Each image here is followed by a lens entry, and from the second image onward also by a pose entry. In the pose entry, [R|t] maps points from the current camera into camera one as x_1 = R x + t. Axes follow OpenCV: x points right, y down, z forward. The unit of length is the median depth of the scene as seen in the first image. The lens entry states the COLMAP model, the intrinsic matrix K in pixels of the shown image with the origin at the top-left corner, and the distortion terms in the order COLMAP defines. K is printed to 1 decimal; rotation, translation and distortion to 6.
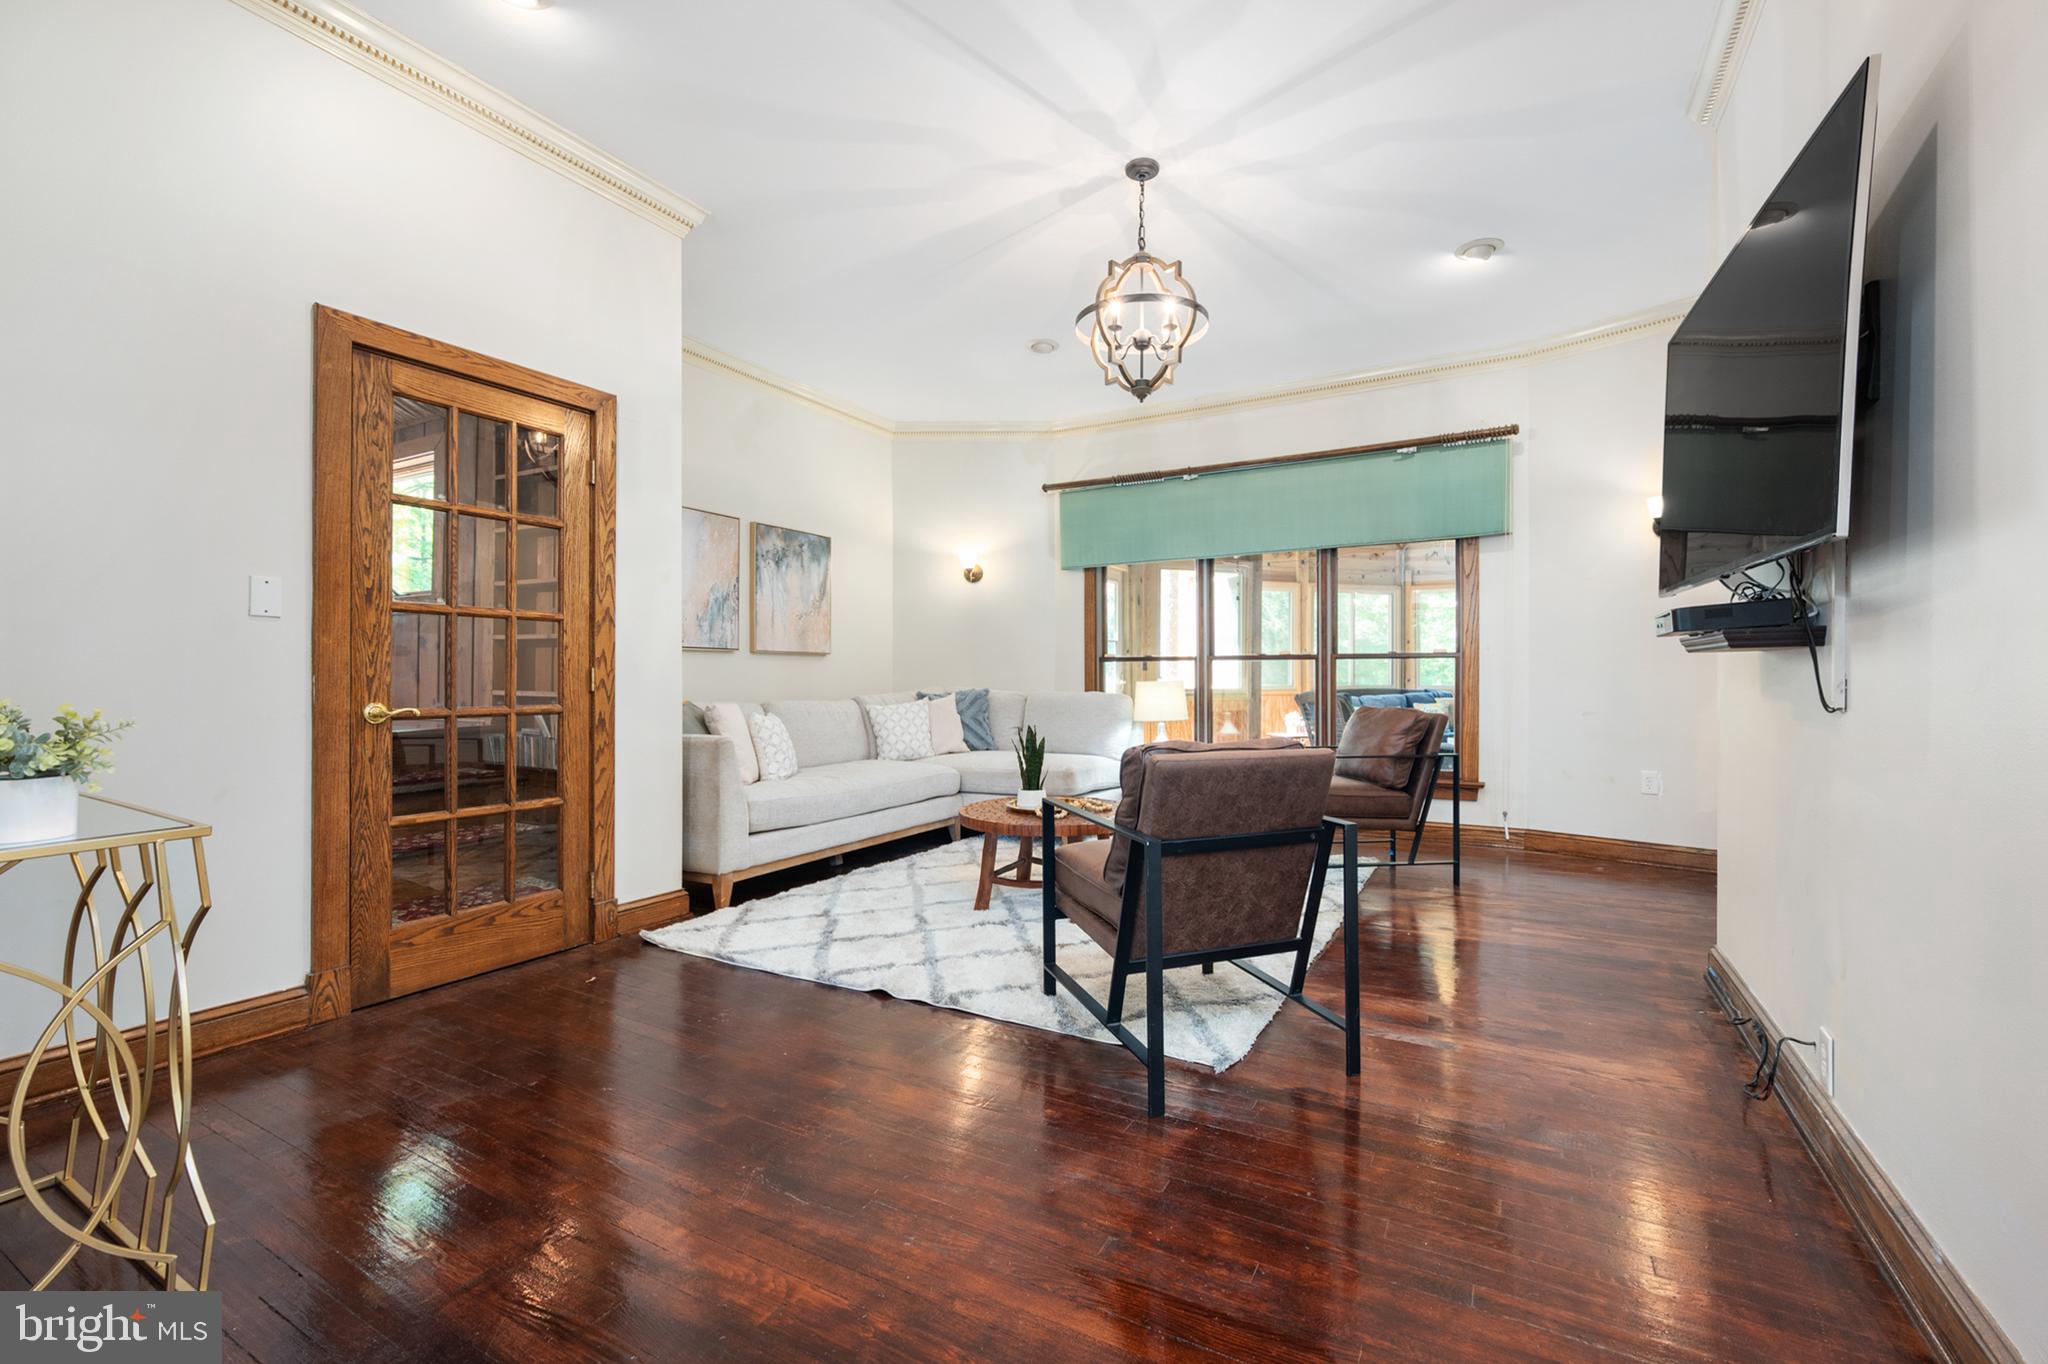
lens RADIAL K [[823.3, 0, 1035.6], [0, 823.3, 678.6], [0, 0, 1]] dist [-0.000933, -0.000778]
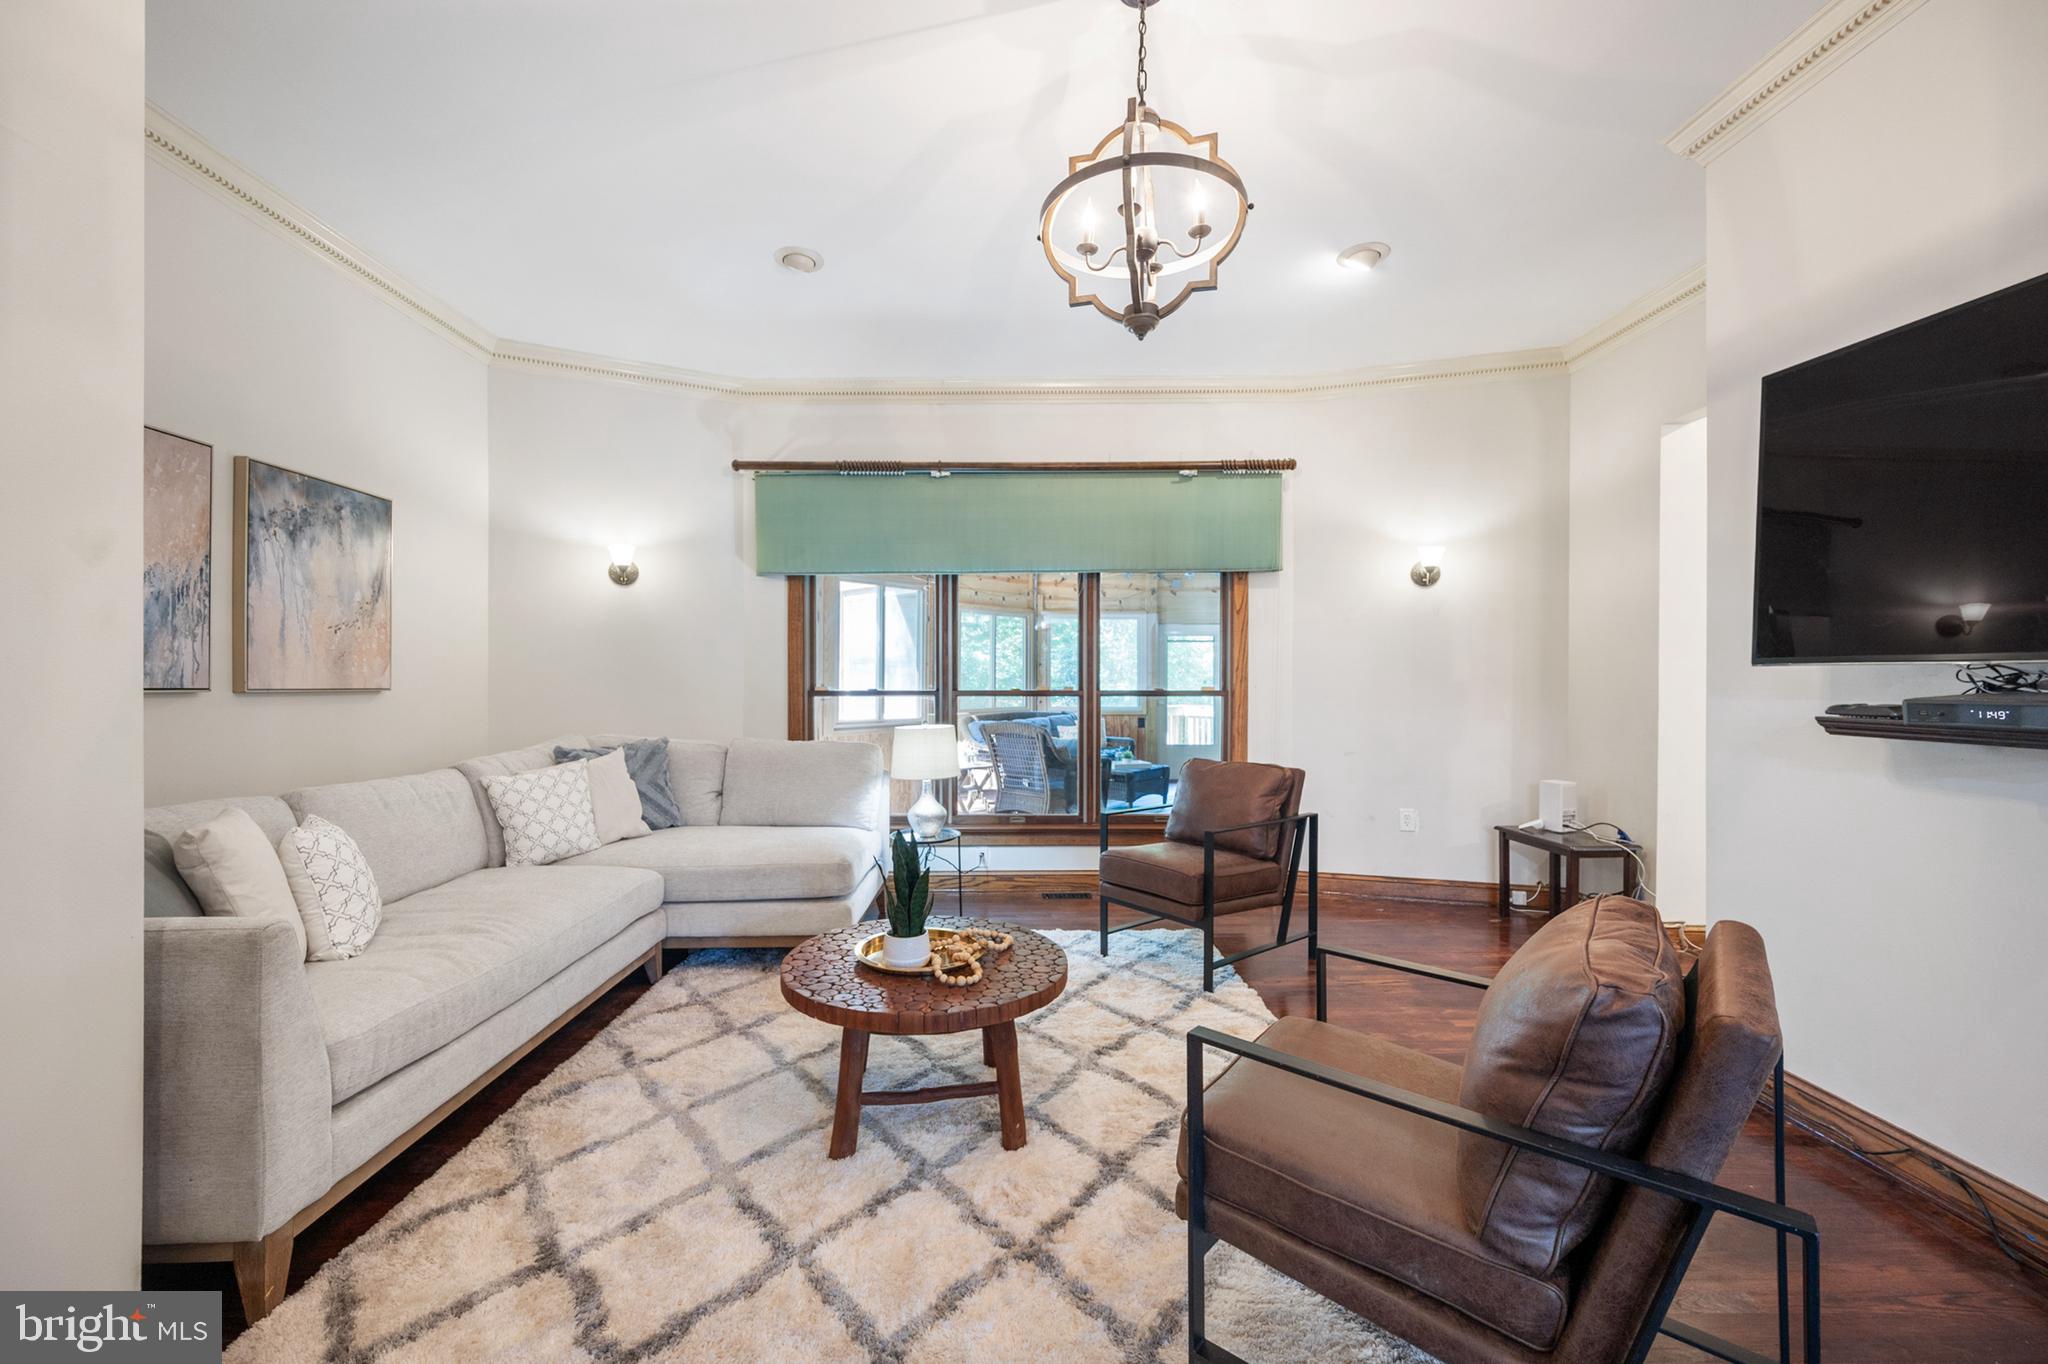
lens RADIAL K [[823.3, 0, 1014.5], [0, 823.3, 685.0], [0, 0, 1]] dist [-0.000933, -0.000778]
pose [[0.877146, -0.000091, 0.480224, -0.152716], [0.002355, 0.999989, -0.004113, -0.033574], [-0.480218, 0.004738, 0.877136, 0.267608]]
